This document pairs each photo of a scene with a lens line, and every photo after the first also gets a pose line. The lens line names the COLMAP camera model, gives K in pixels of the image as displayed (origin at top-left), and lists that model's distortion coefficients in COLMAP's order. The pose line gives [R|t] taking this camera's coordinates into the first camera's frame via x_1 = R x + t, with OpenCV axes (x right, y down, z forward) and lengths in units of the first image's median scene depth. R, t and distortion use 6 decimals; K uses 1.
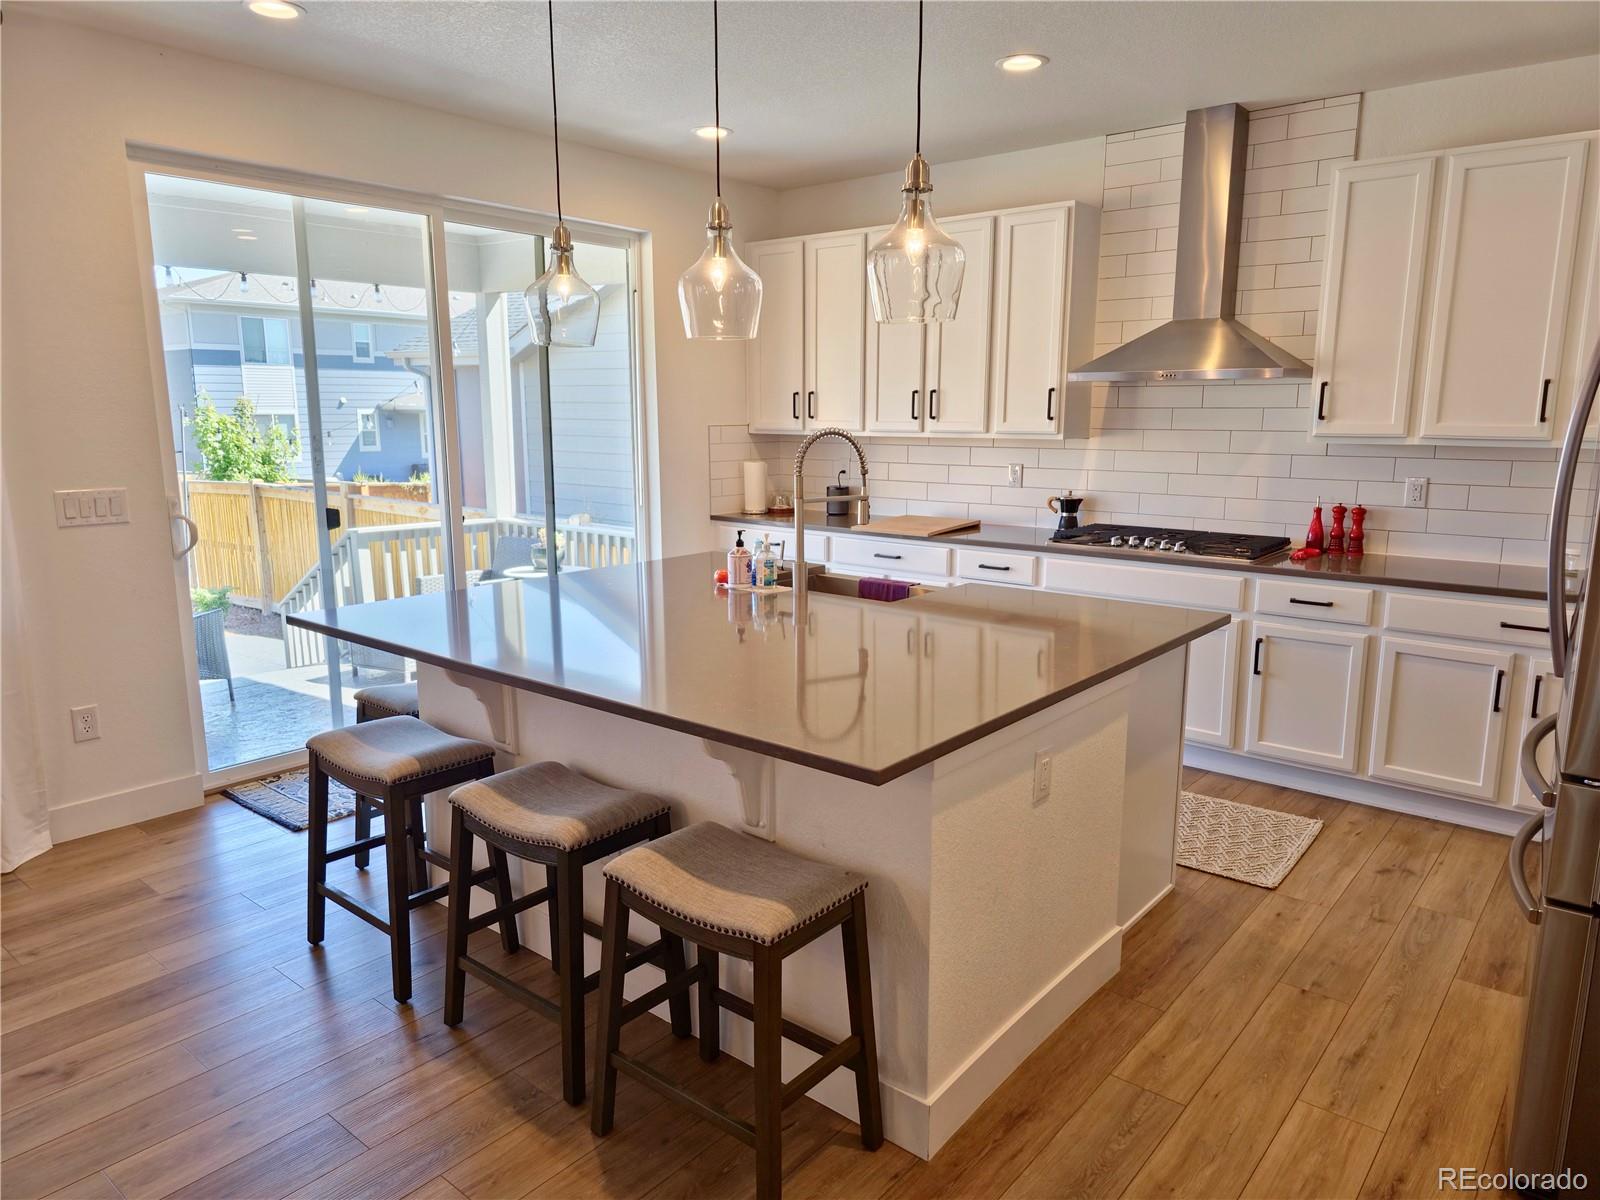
lens RADIAL K [[1053.9, 0, 796.8], [0, 1053.9, 601.0], [0, 0, 1]] dist [0.059009, -0.054240]
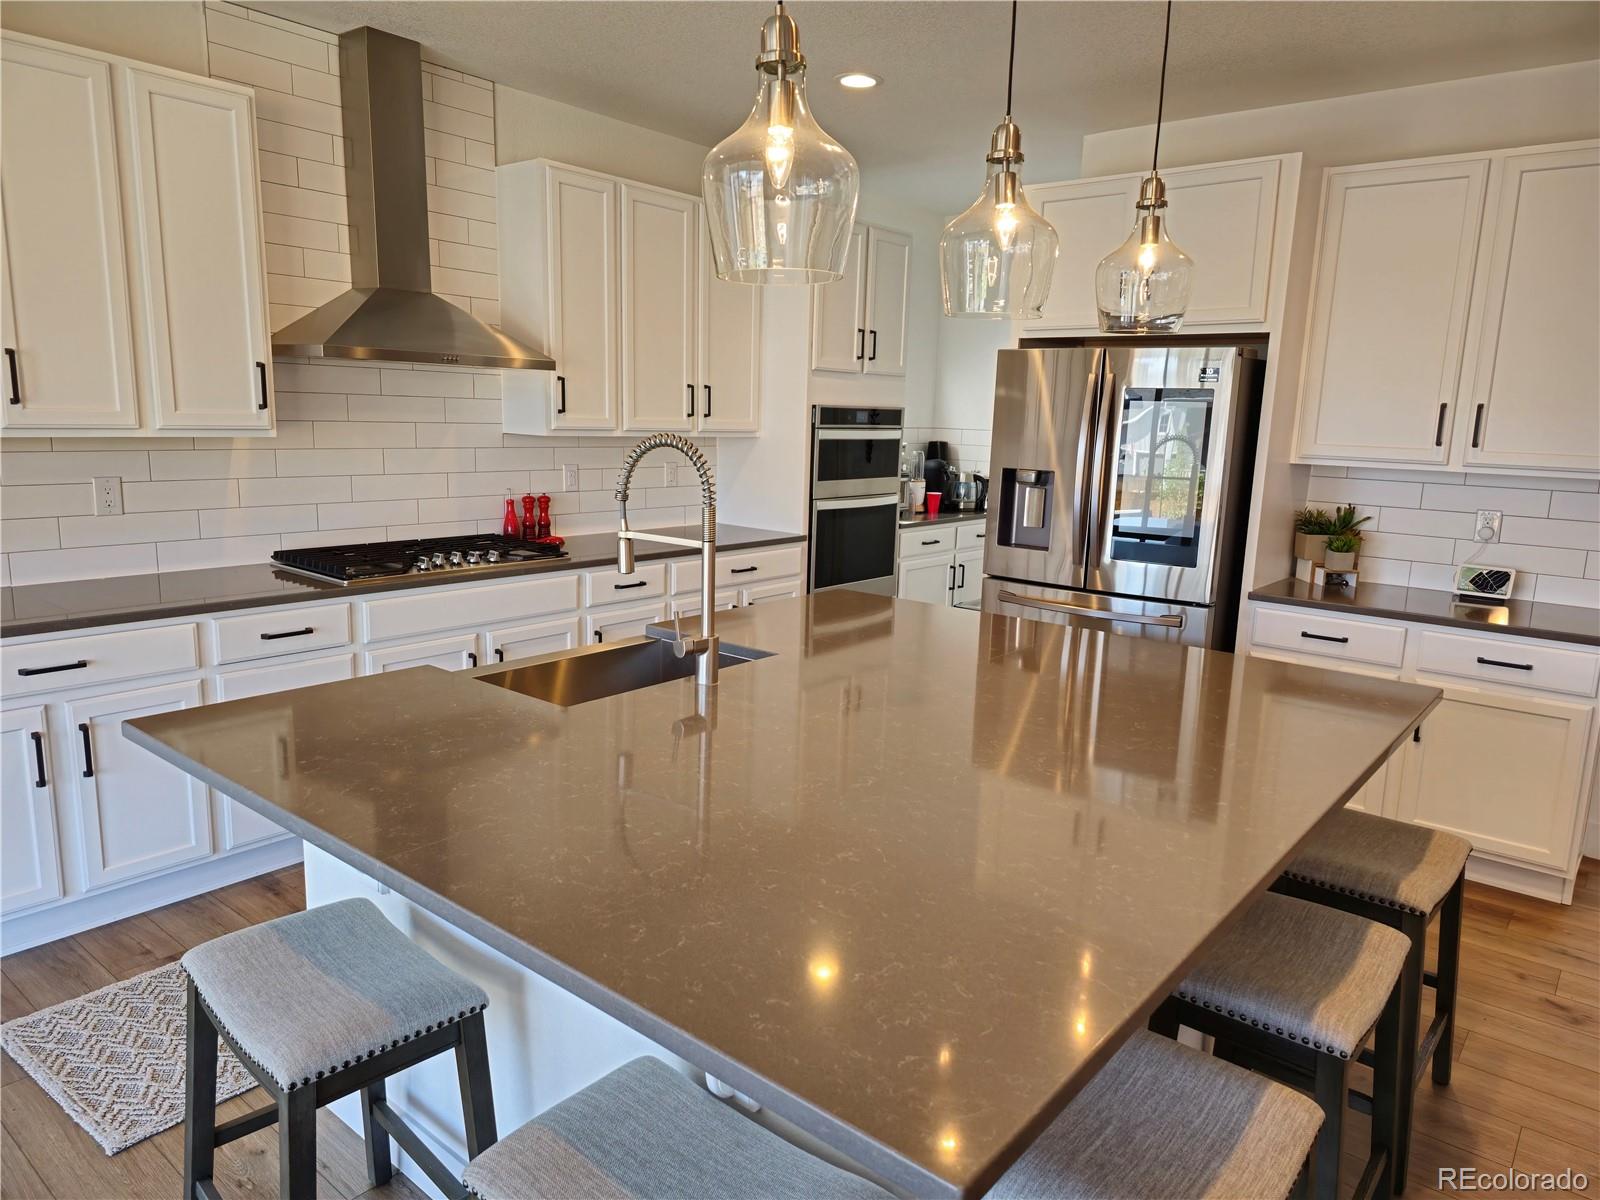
lens RADIAL K [[1053.9, 0, 795.8], [0, 1053.9, 597.4], [0, 0, 1]] dist [0.059009, -0.054240]
pose [[0.013841, -0.174573, 0.984547, -0.504838], [0.158589, 0.972561, 0.170218, -0.126032], [-0.987248, 0.153782, 0.041146, 0.712791]]
